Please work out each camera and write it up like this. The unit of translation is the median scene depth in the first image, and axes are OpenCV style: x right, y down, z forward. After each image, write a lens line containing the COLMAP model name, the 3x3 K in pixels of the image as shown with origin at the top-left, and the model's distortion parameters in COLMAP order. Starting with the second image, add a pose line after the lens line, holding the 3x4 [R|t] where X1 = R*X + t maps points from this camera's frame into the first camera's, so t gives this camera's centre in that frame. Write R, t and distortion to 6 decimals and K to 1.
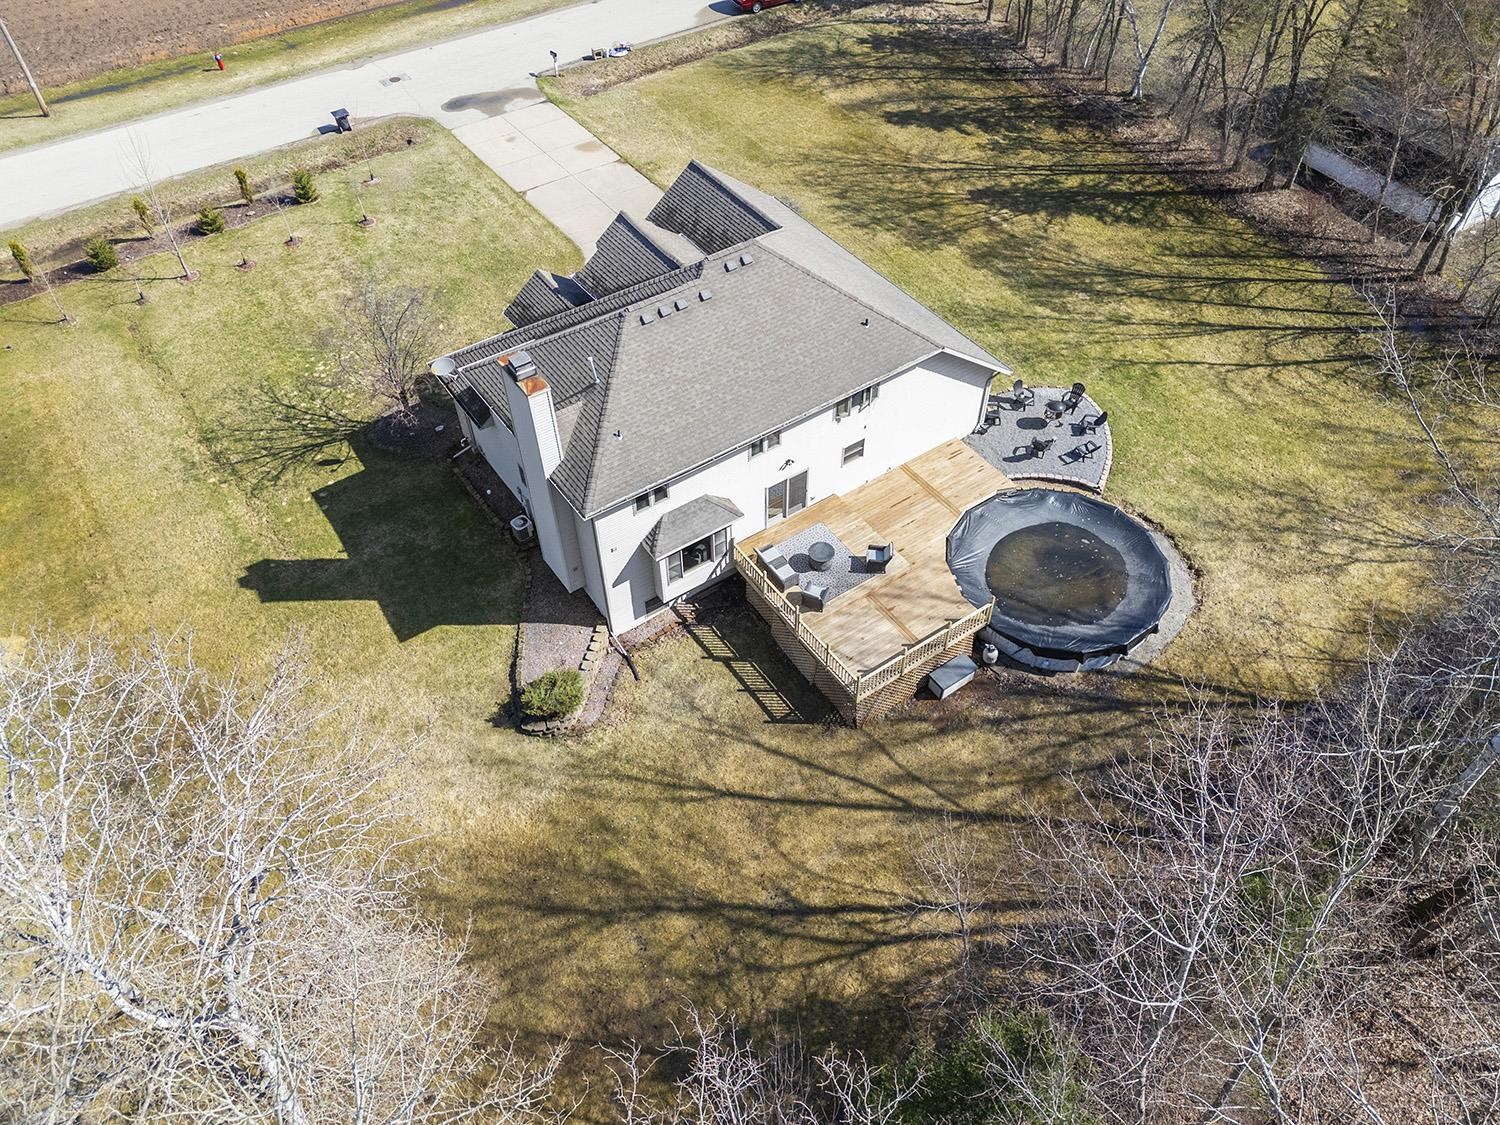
lens RADIAL K [[1103.3, 0, 744.6], [0, 1103.3, 557.9], [0, 0, 1]] dist [0.094661, -0.105572]
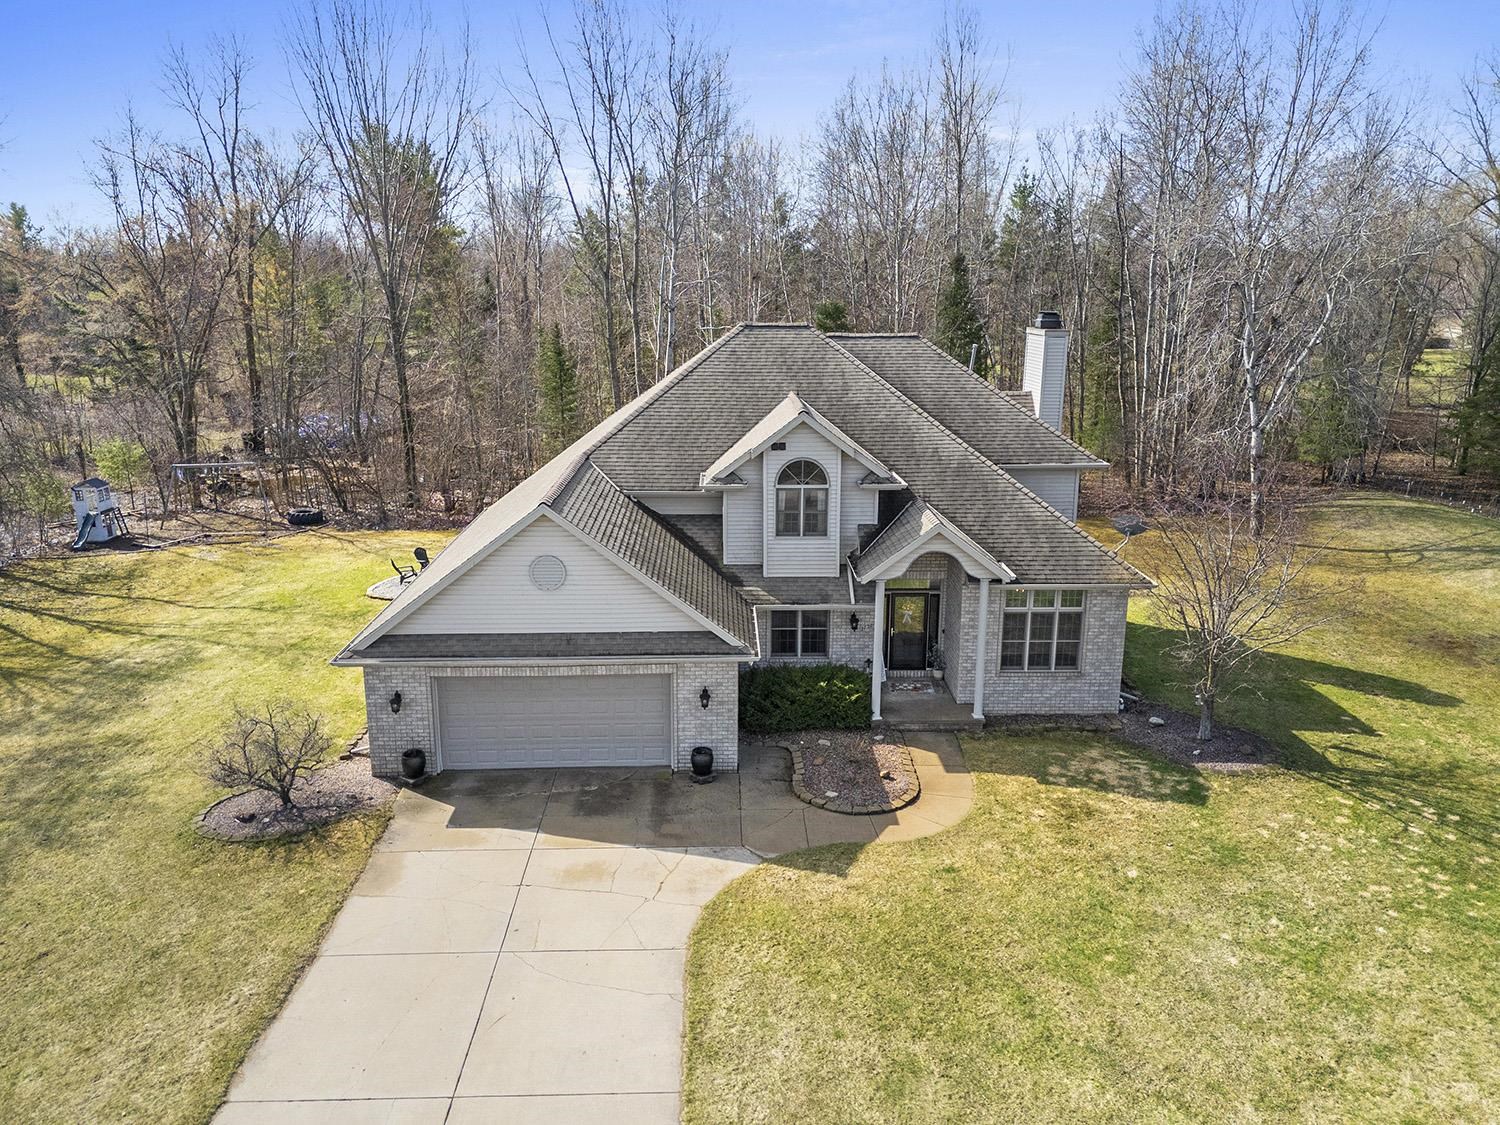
lens RADIAL K [[1101.0, 0, 750.0], [0, 1101.0, 562.5], [0, 0, 1]] dist [0.062355, -0.054195]
pose [[-0.839435, -0.124443, 0.529020, -0.456650], [0.407077, 0.500936, 0.763775, -0.816743], [-0.360052, 0.856491, -0.369845, 1.418212]]
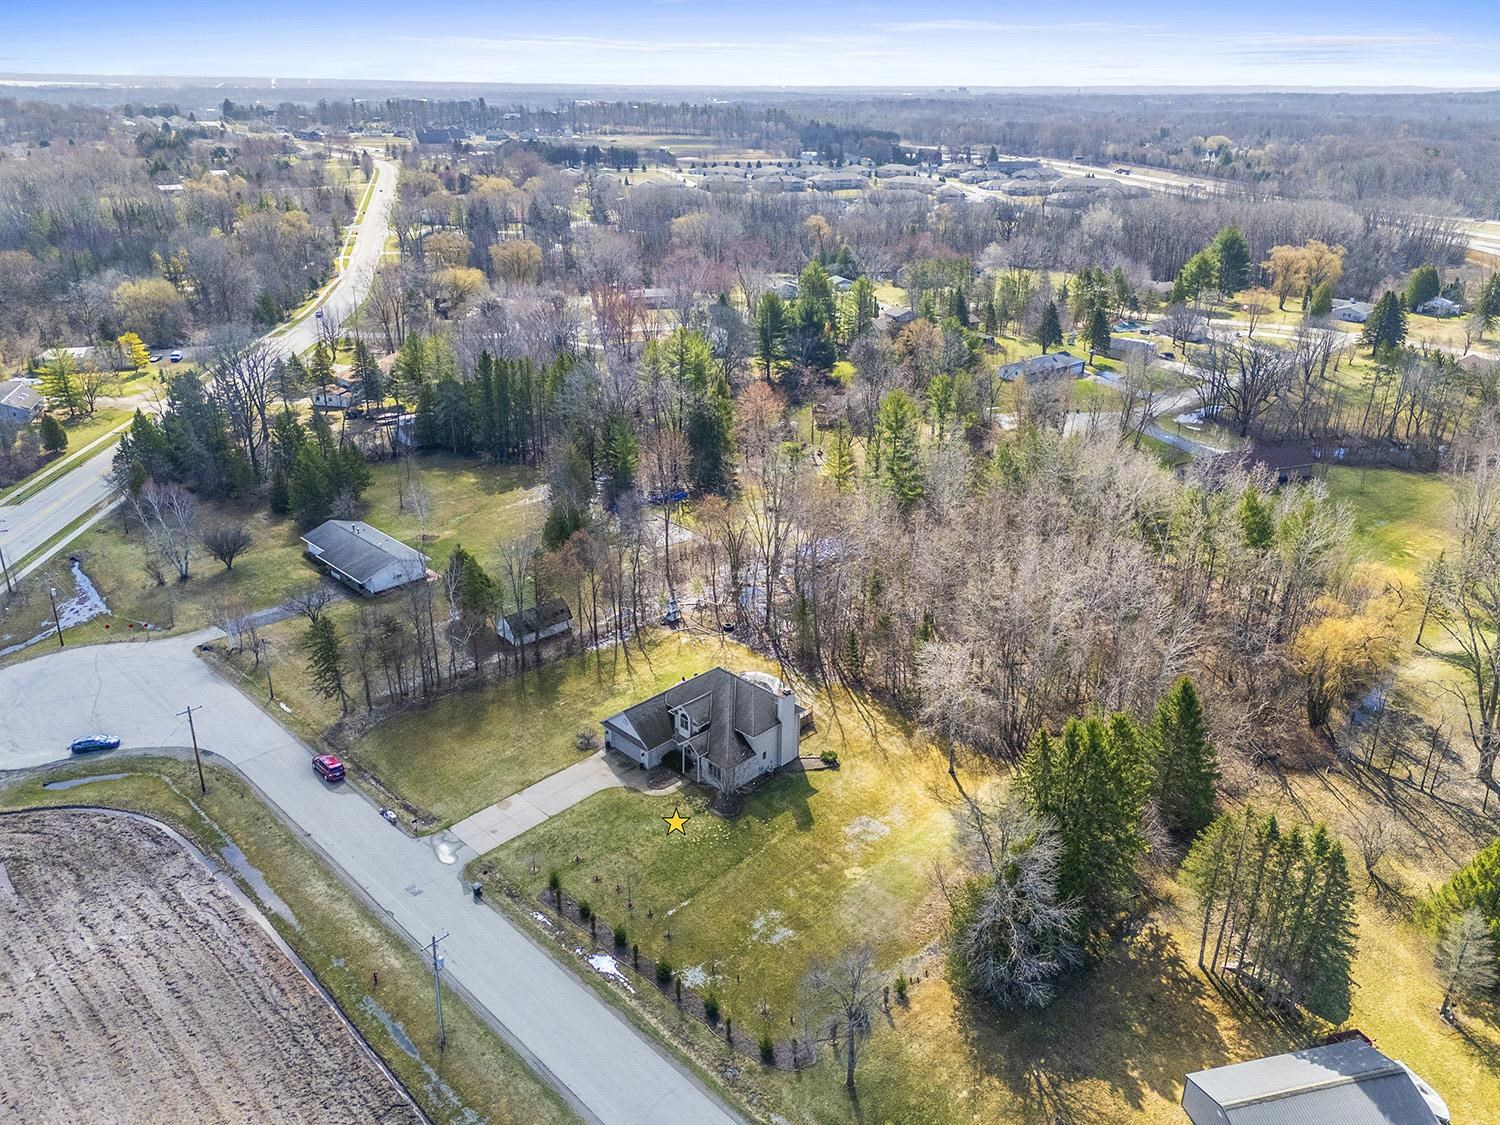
lens RADIAL K [[1101.0, 0, 750.0], [0, 1101.0, 562.5], [0, 0, 1]] dist [0.062355, -0.054195]
pose [[-0.178904, -0.382018, 0.906673, -2.861074], [0.727398, 0.569159, 0.383340, -1.638506], [-0.662484, 0.728093, 0.176054, 0.092754]]
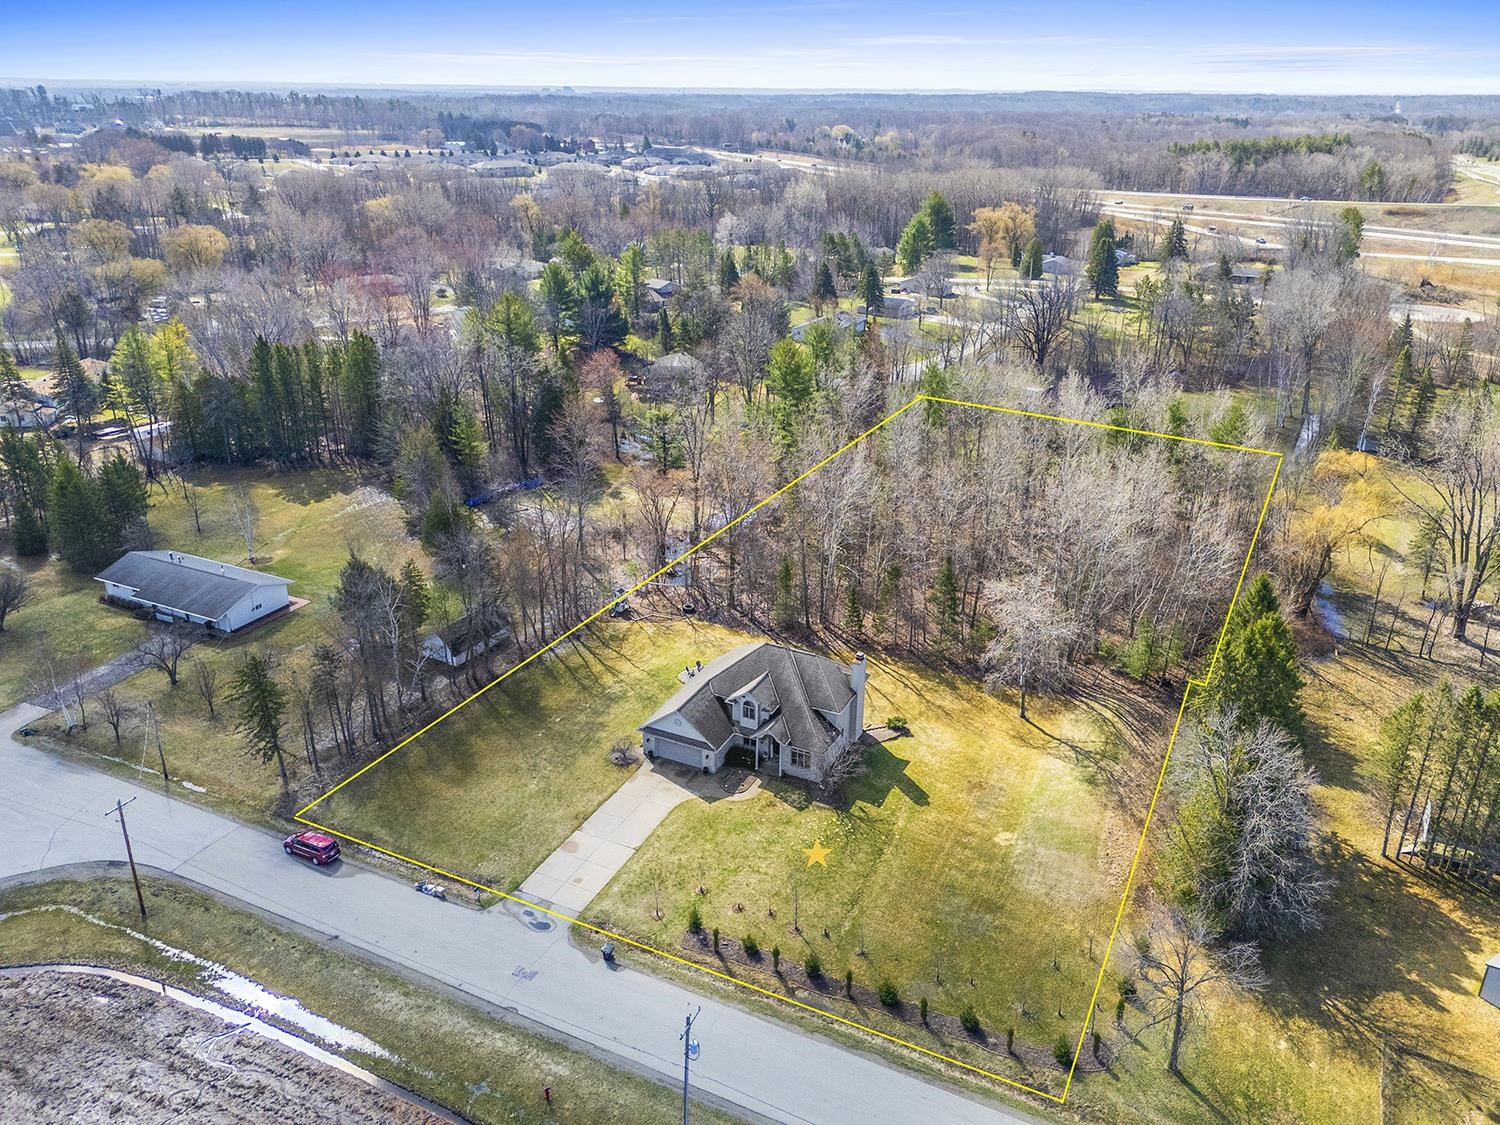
lens RADIAL K [[1101.0, 0, 750.0], [0, 1101.0, 562.5], [0, 0, 1]] dist [0.062355, -0.054195]
pose [[-0.487367, -0.337995, 0.805129, -2.186687], [0.647055, 0.479349, 0.592912, -2.083964], [-0.586339, 0.809928, -0.014918, 0.858448]]
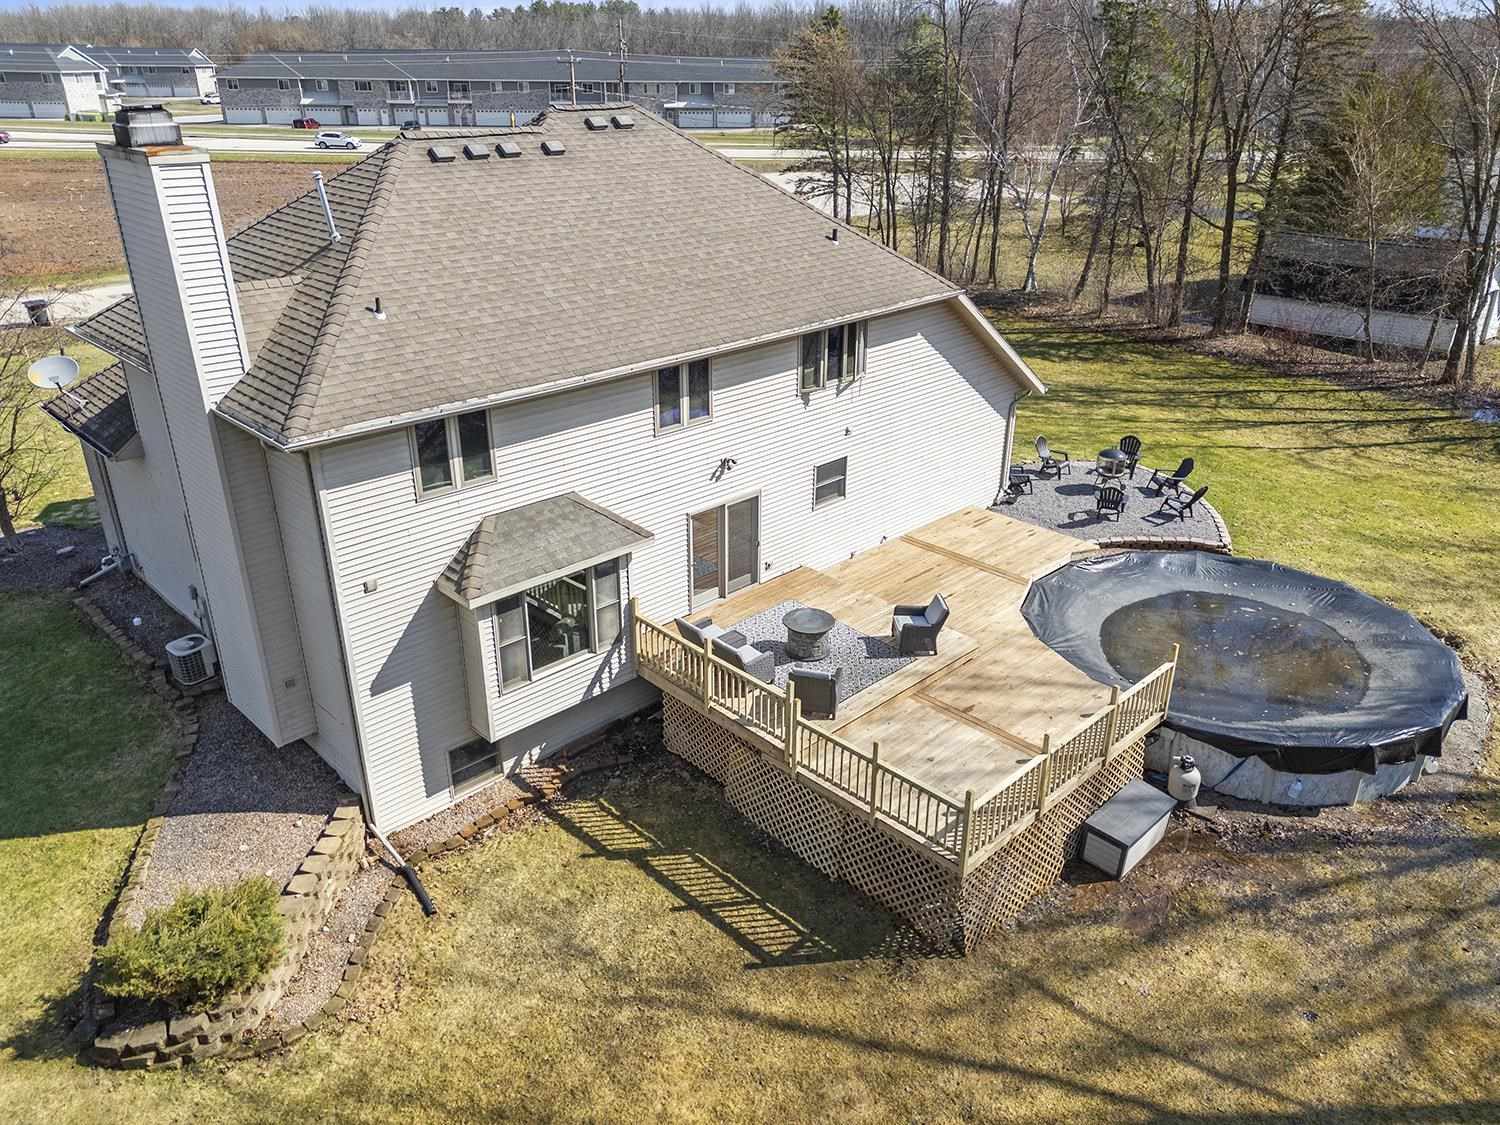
lens RADIAL K [[1101.0, 0, 750.0], [0, 1101.0, 562.5], [0, 0, 1]] dist [0.062355, -0.054195]
pose [[0.985281, -0.056806, 0.161229, -0.037042], [0.116268, 0.914102, -0.388458, 0.164317], [-0.125313, 0.401486, 0.907252, 0.538625]]
